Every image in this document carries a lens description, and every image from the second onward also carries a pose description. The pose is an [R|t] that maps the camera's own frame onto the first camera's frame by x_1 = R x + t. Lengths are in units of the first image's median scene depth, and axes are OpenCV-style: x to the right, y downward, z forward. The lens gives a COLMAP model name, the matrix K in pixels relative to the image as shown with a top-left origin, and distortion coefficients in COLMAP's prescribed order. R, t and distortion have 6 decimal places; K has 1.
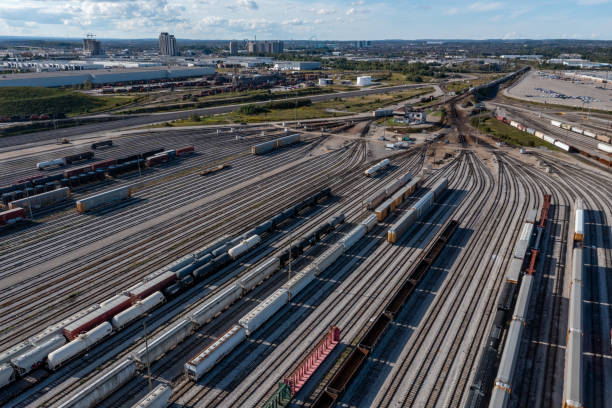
lens RADIAL K [[482.8, 0, 302.4], [0, 482.8, 204.5], [0, 0, 1]] dist [-0.000600, 0.024874]
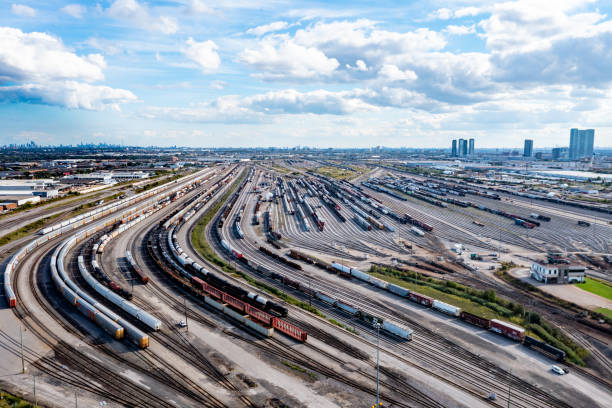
lens RADIAL K [[482.8, 0, 302.0], [0, 482.8, 200.1], [0, 0, 1]] dist [-0.000600, 0.024874]
pose [[-0.847106, 0.047746, -0.529274, 1.103394], [-0.178526, 0.912507, 0.368049, -0.576897], [0.500539, 0.406266, -0.764466, 1.641173]]
